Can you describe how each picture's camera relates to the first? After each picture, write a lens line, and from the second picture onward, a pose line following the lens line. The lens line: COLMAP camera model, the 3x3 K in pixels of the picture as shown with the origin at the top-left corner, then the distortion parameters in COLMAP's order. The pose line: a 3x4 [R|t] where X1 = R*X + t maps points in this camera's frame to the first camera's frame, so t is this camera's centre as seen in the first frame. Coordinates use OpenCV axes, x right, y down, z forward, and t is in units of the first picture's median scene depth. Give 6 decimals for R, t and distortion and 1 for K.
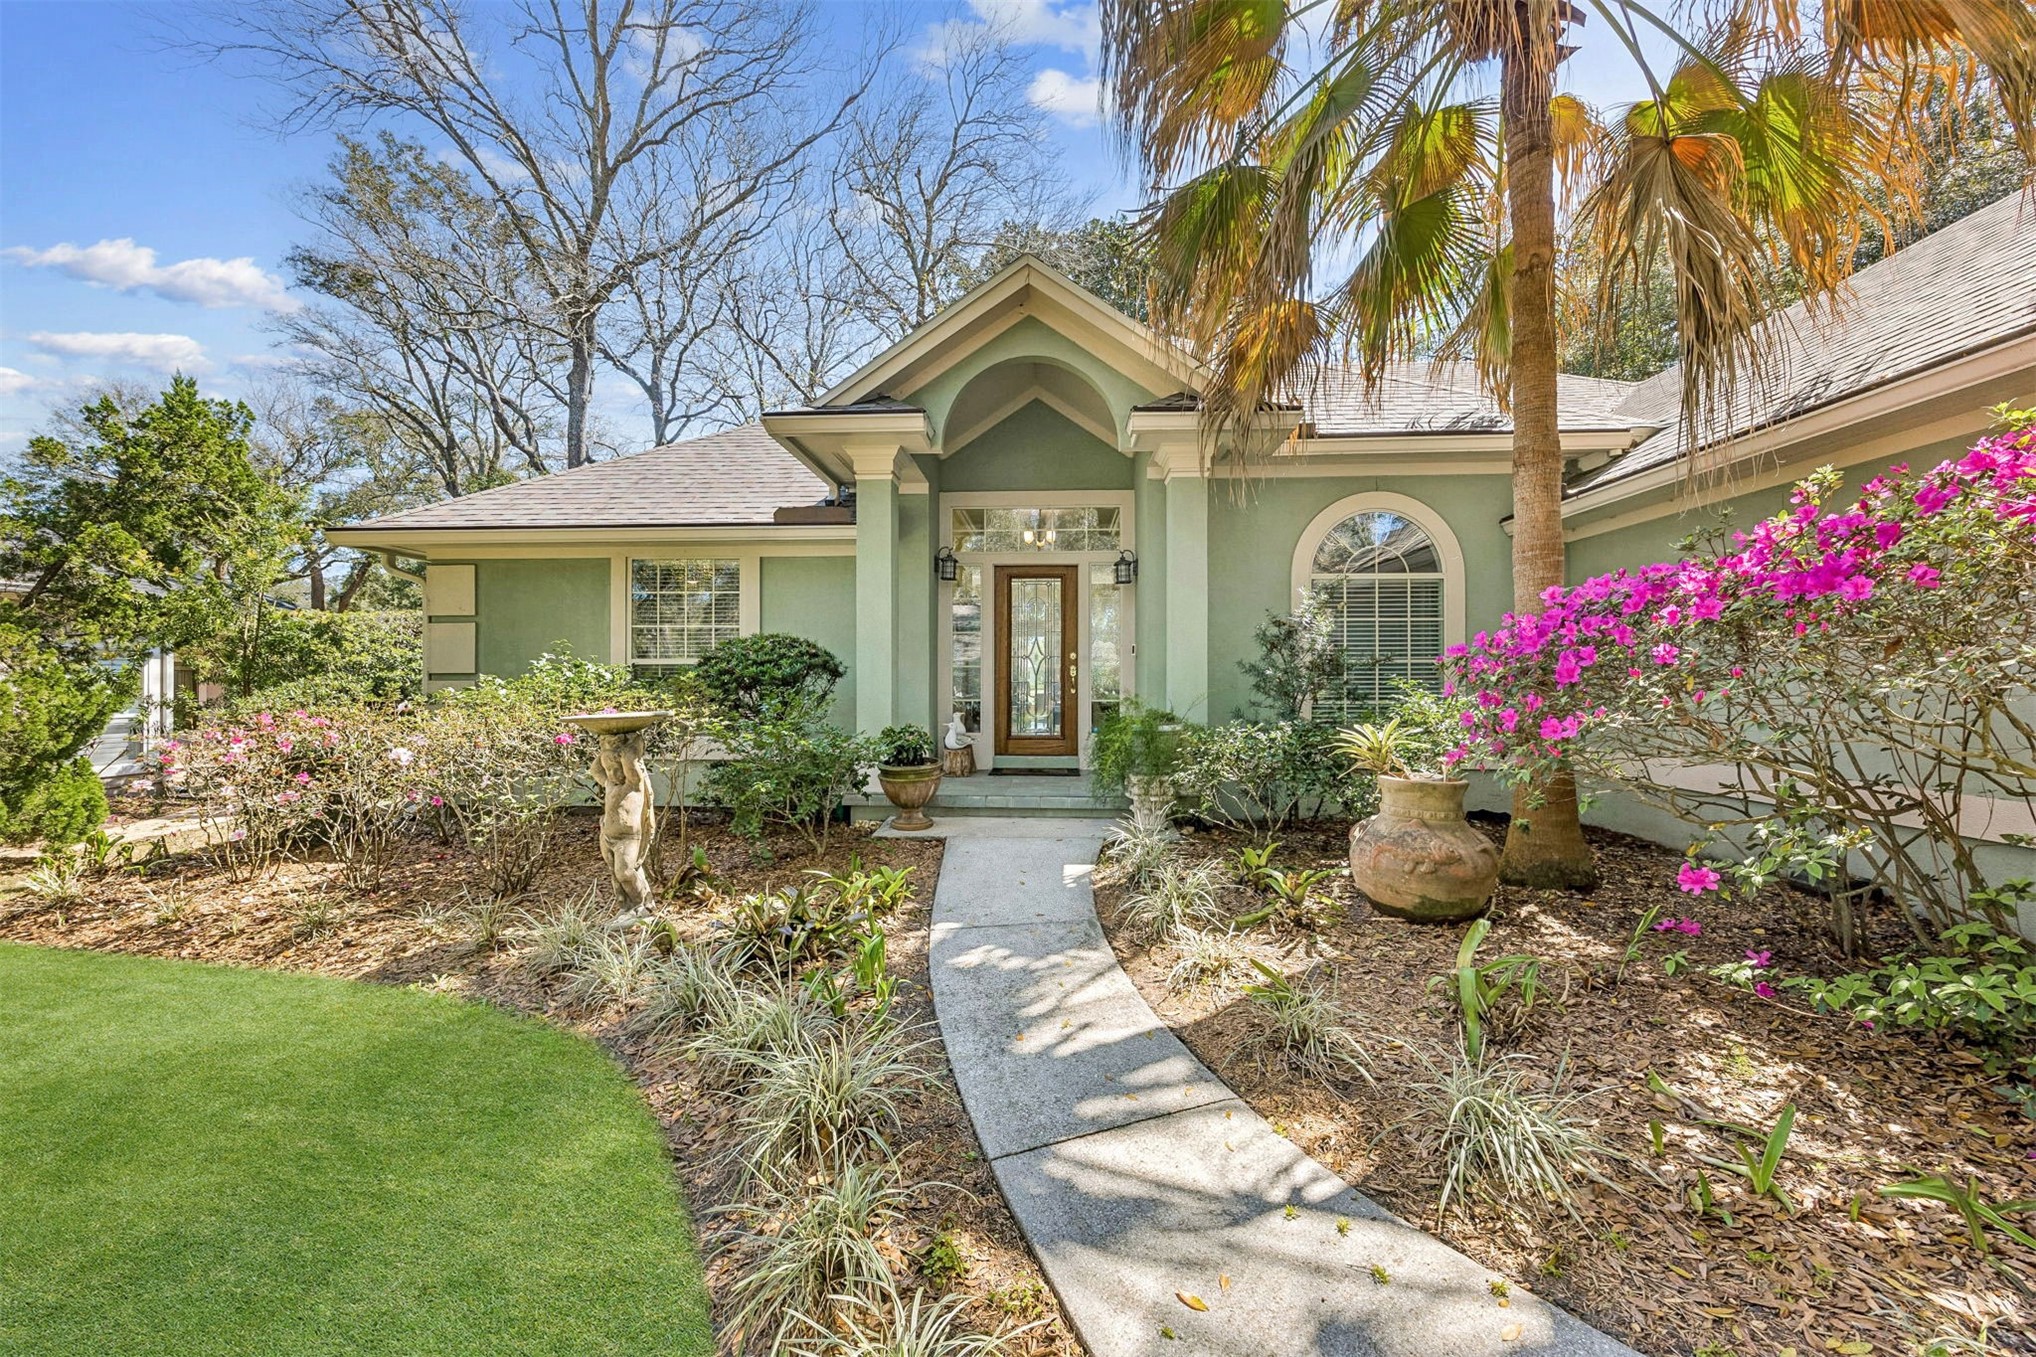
lens RADIAL K [[780.8, 0, 1018.0], [0, 780.8, 678.5], [0, 0, 1]] dist [0.001426, 0.000085]
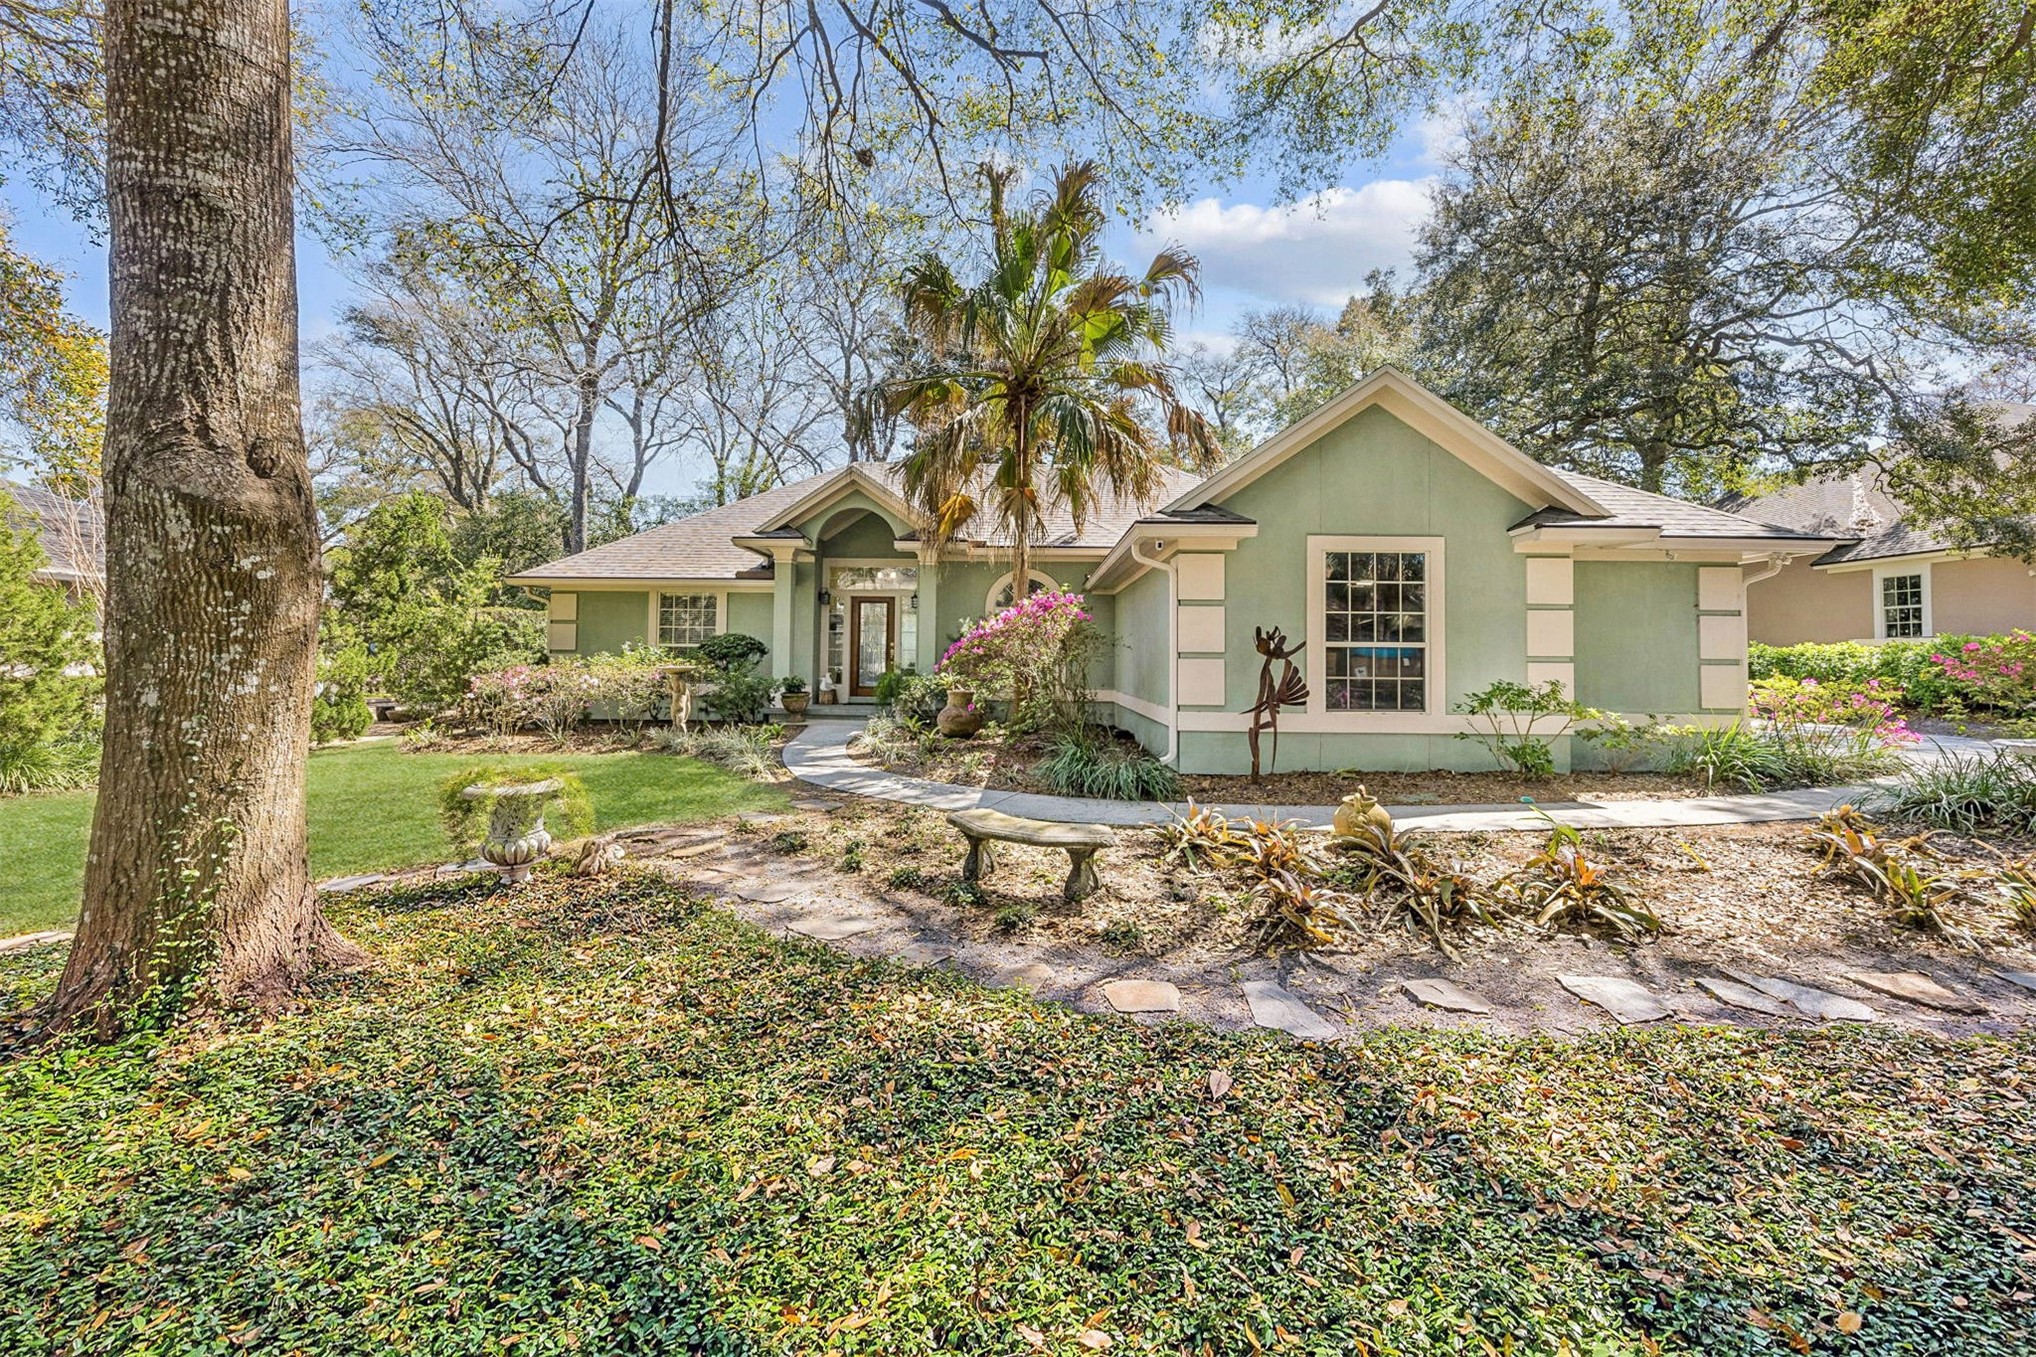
lens RADIAL K [[791.1, 0, 1015.8], [0, 791.1, 637.3], [0, 0, 1]] dist [-0.001128, -0.000194]
pose [[0.998740, 0.009968, 0.049180, 0.295416], [-0.008909, 0.999725, -0.021696, -0.006203], [-0.049383, 0.021230, 0.998554, -1.007947]]
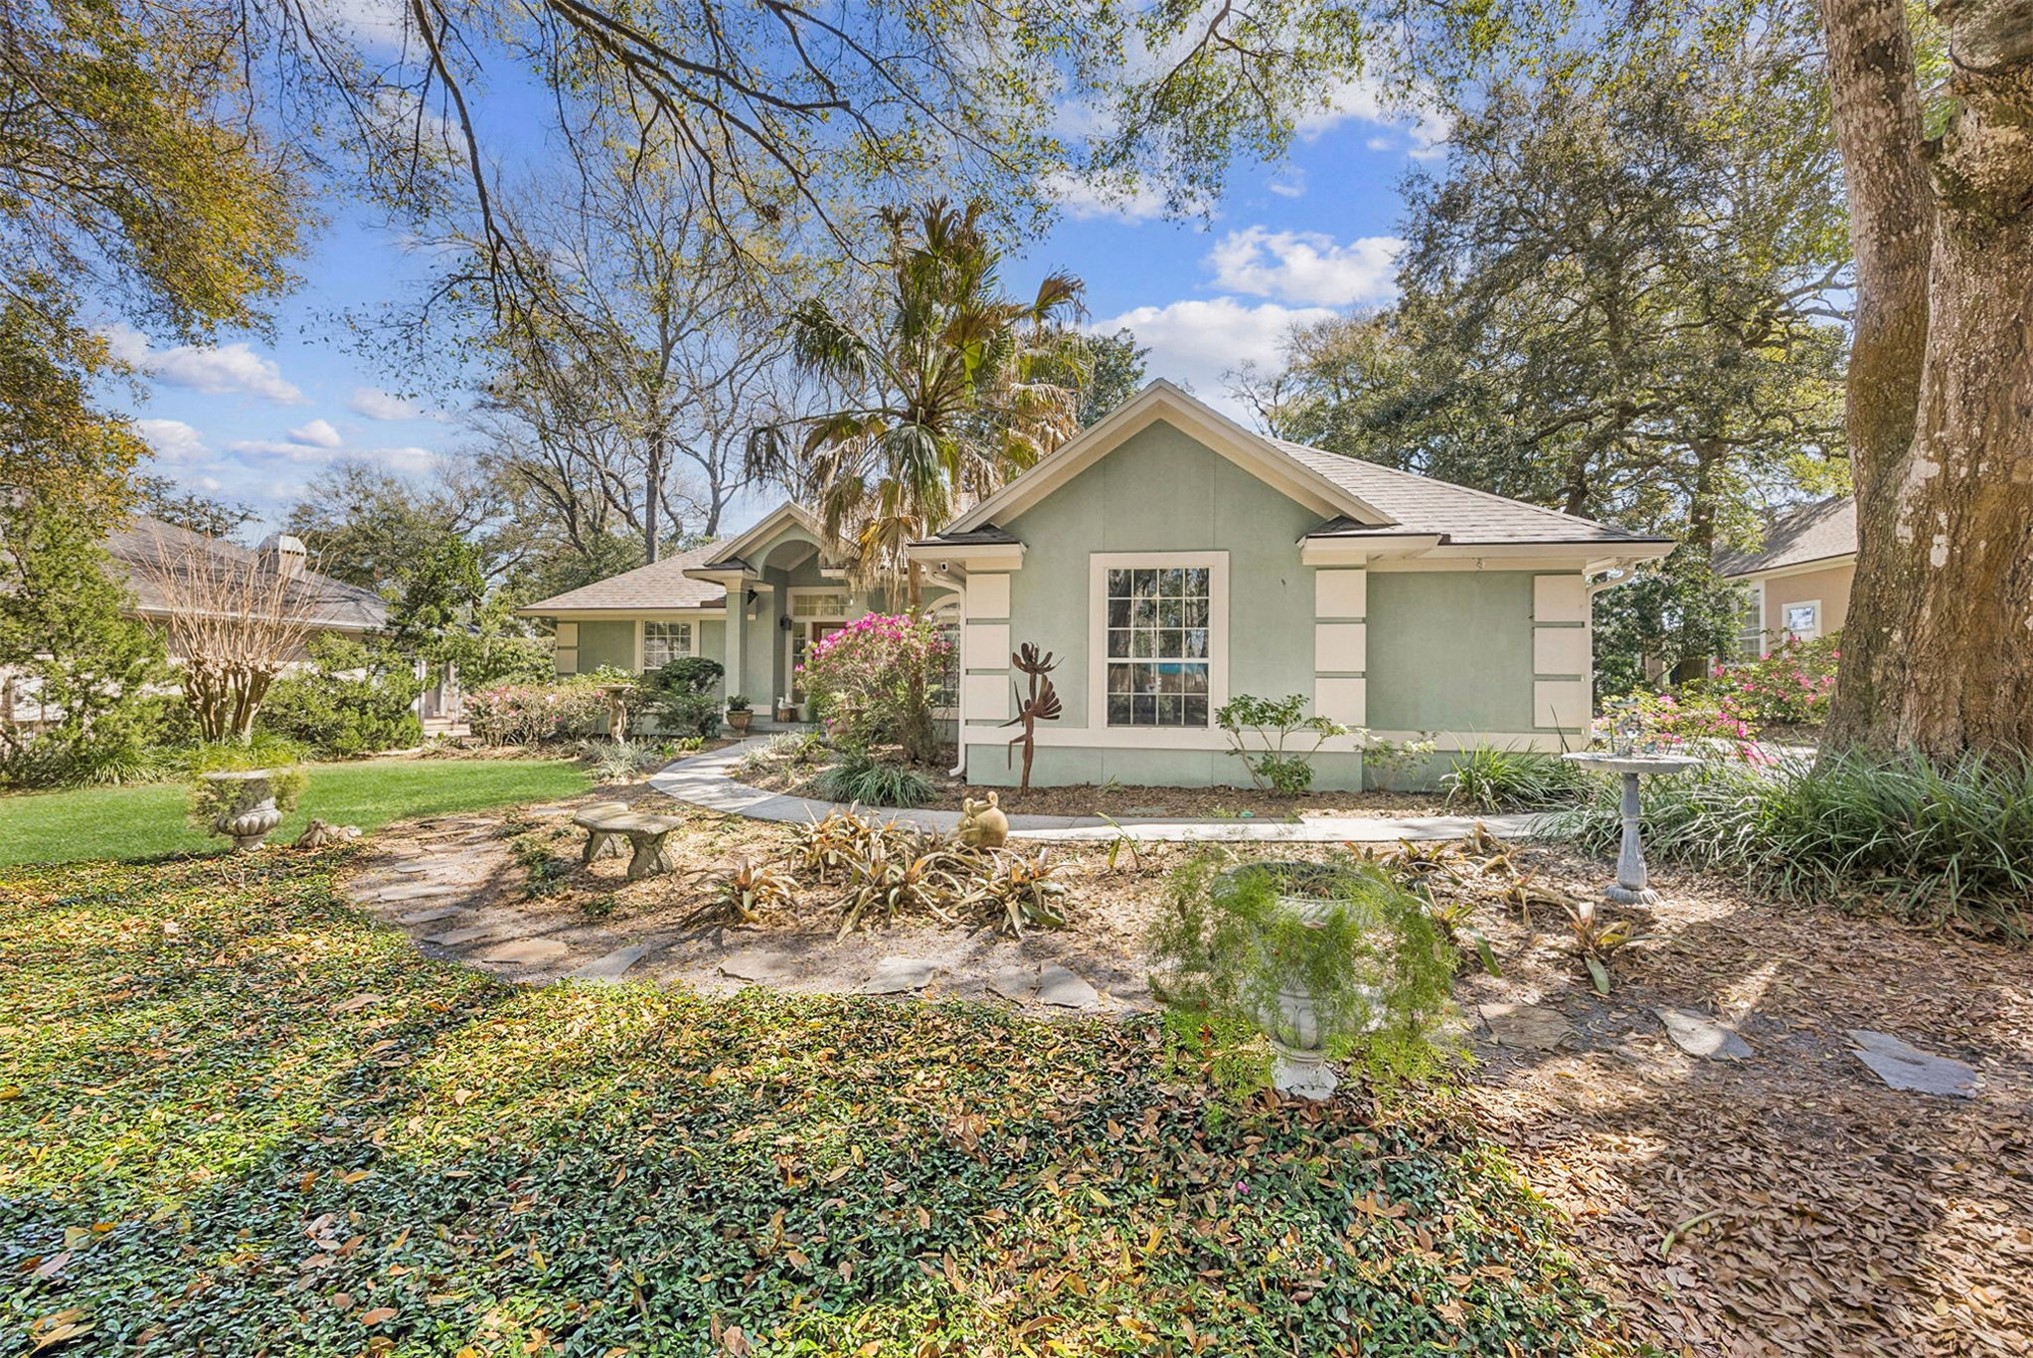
lens RADIAL K [[779.7, 0, 1016.5], [0, 779.7, 679.0], [0, 0, 1]] dist [0.001426, 0.000085]
pose [[0.993637, 0.007360, -0.112390, 0.780480], [-0.007735, 0.999966, -0.002901, 0.006646], [0.112364, 0.003752, 0.993660, -1.039013]]
